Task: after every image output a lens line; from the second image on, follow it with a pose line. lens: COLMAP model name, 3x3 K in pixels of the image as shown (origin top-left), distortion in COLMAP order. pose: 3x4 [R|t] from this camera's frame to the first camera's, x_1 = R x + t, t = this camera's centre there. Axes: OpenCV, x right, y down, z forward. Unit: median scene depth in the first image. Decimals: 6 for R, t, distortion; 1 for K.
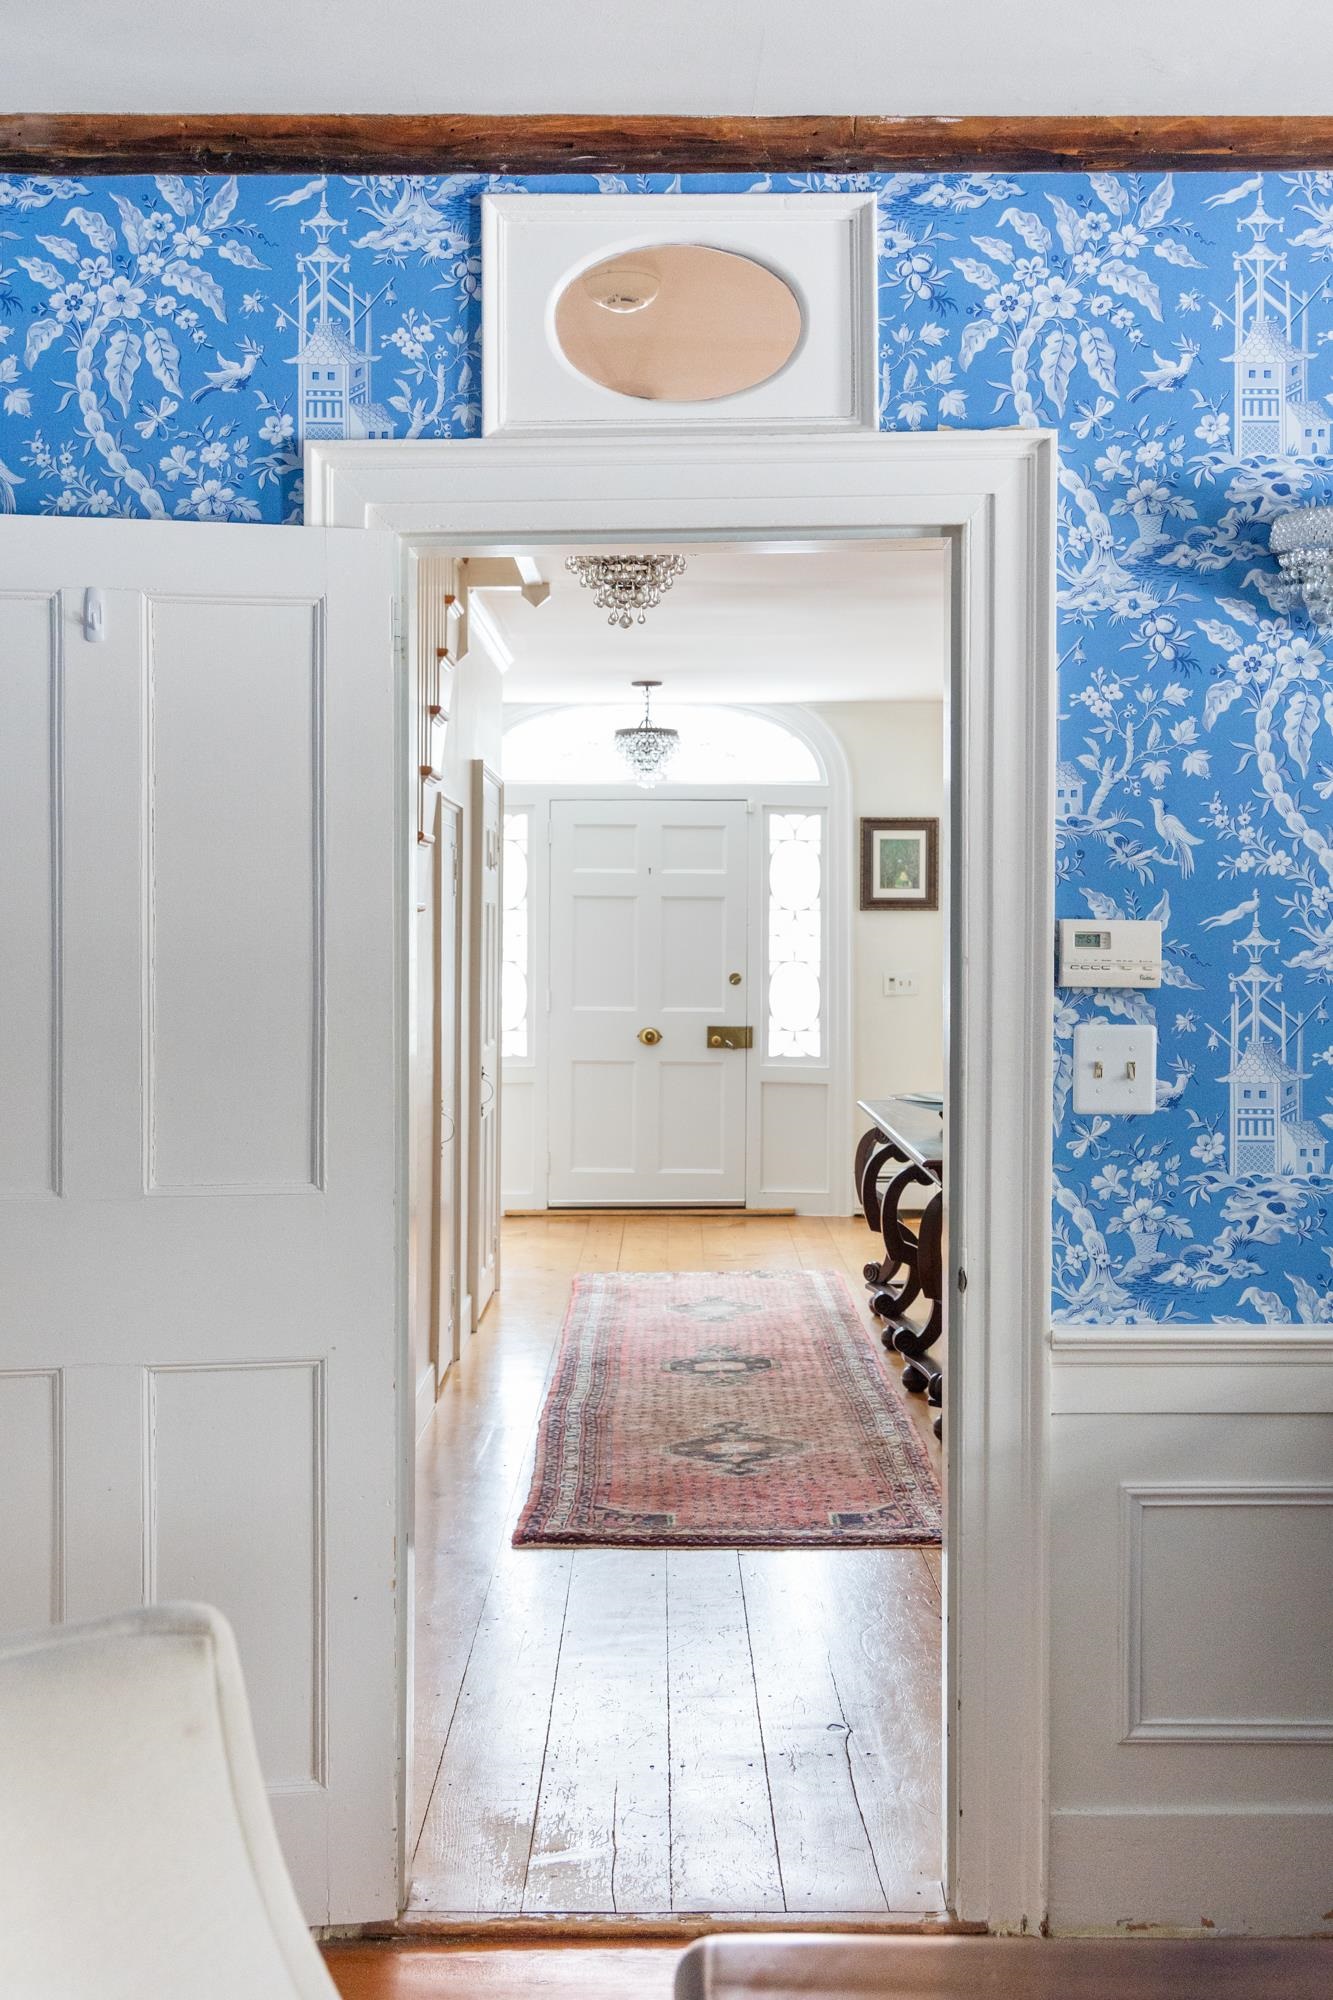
lens RADIAL K [[2092.0, 0, 666.5], [0, 2092.0, 1000.0], [0, 0, 1]] dist [0.009408, 0.006765]
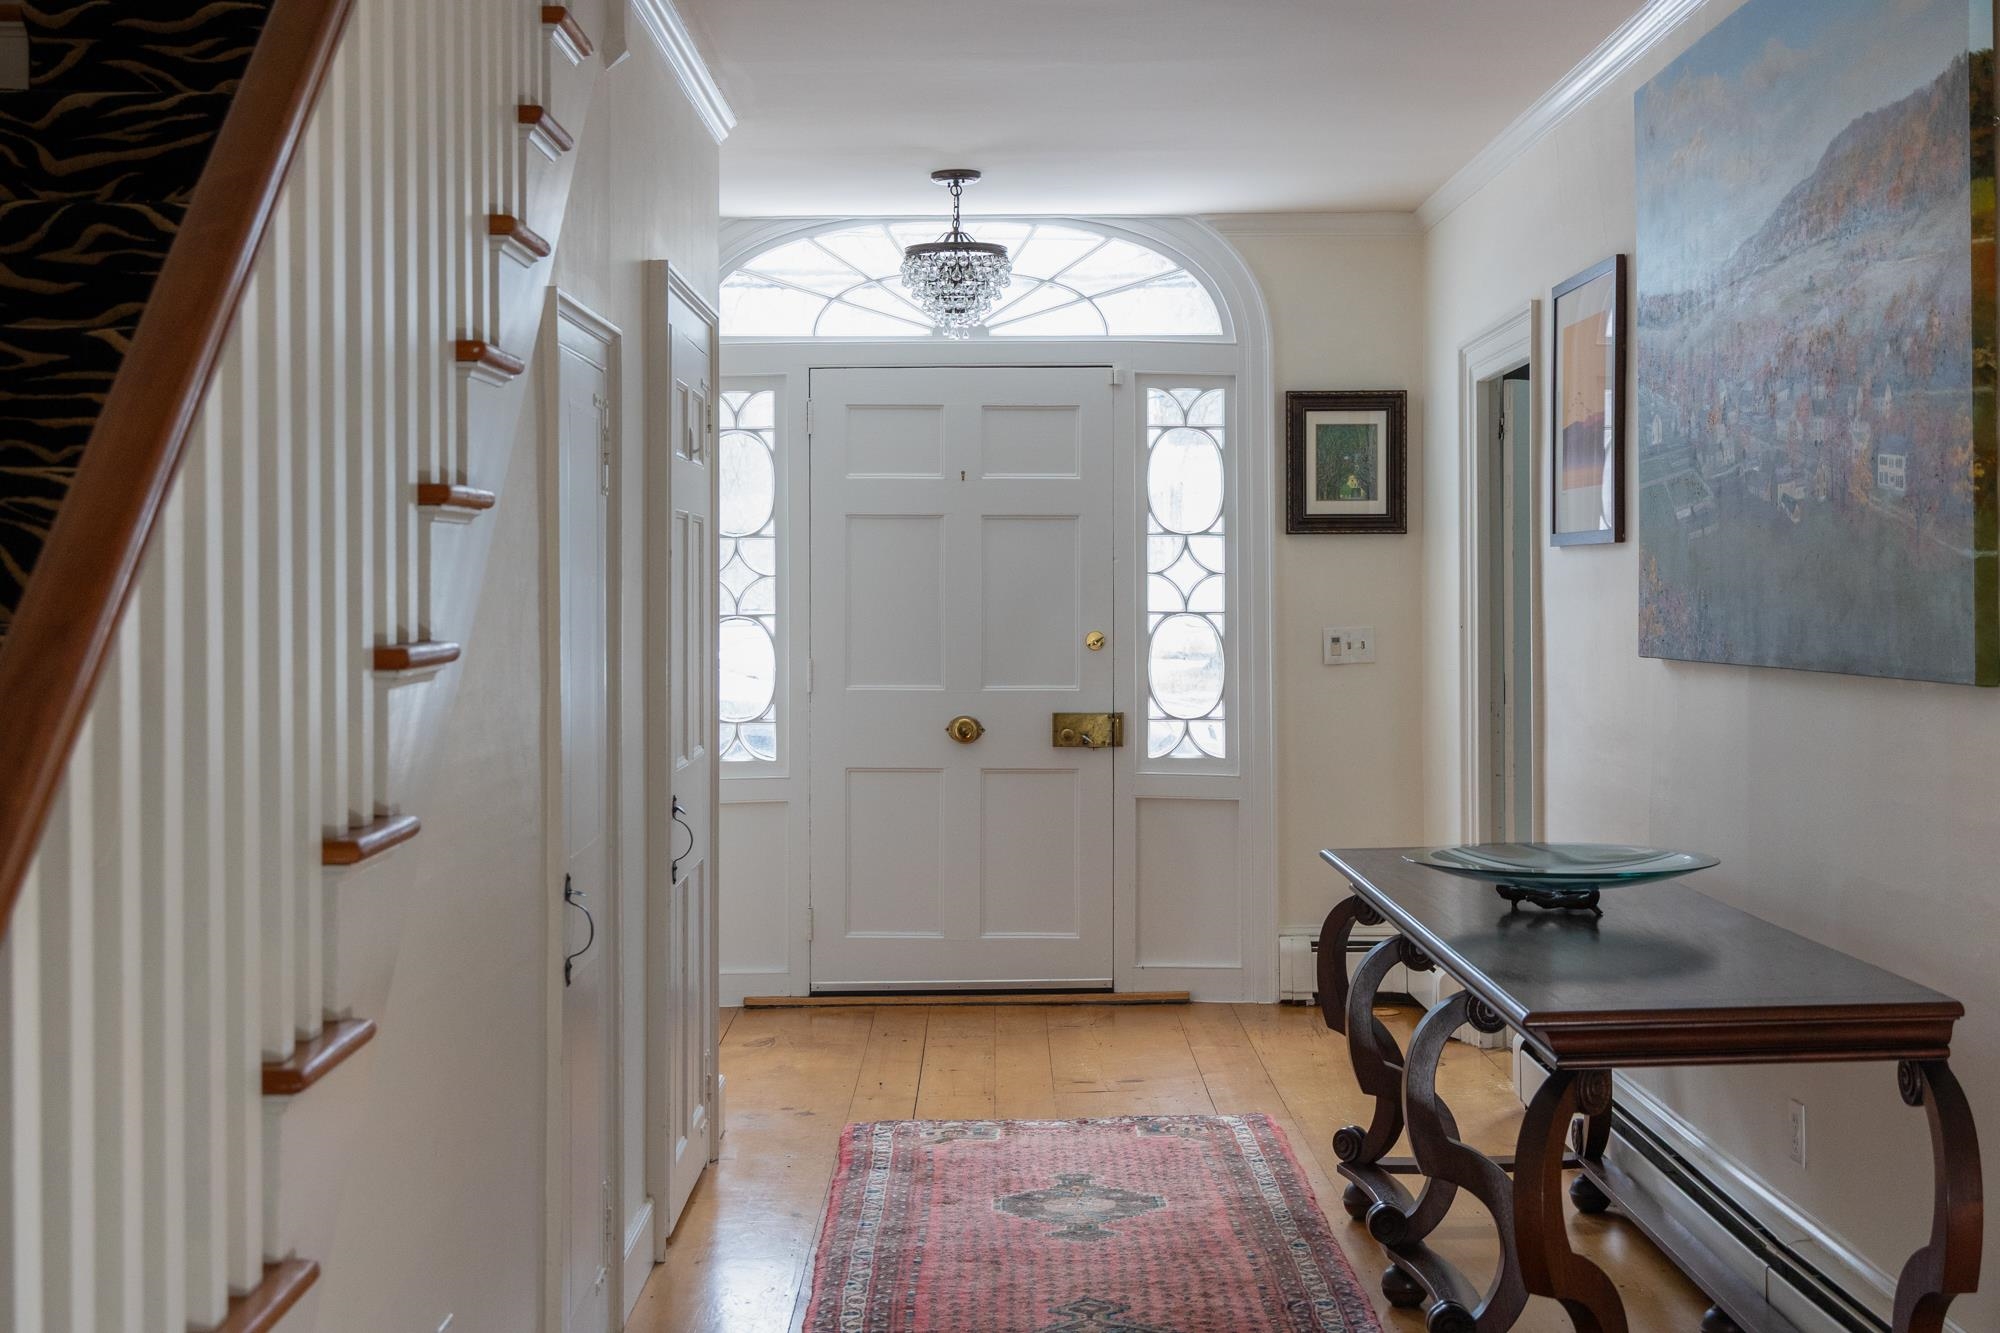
lens RADIAL K [[2479.1, 0, 1000.0], [0, 2479.1, 666.5], [0, 0, 1]] dist [-0.003165, -0.002649]
pose [[0.999961, -0.007331, 0.004956, -0.000773], [0.007326, 0.999973, 0.000919, -0.002950], [-0.004962, -0.000883, 0.999987, 0.230197]]
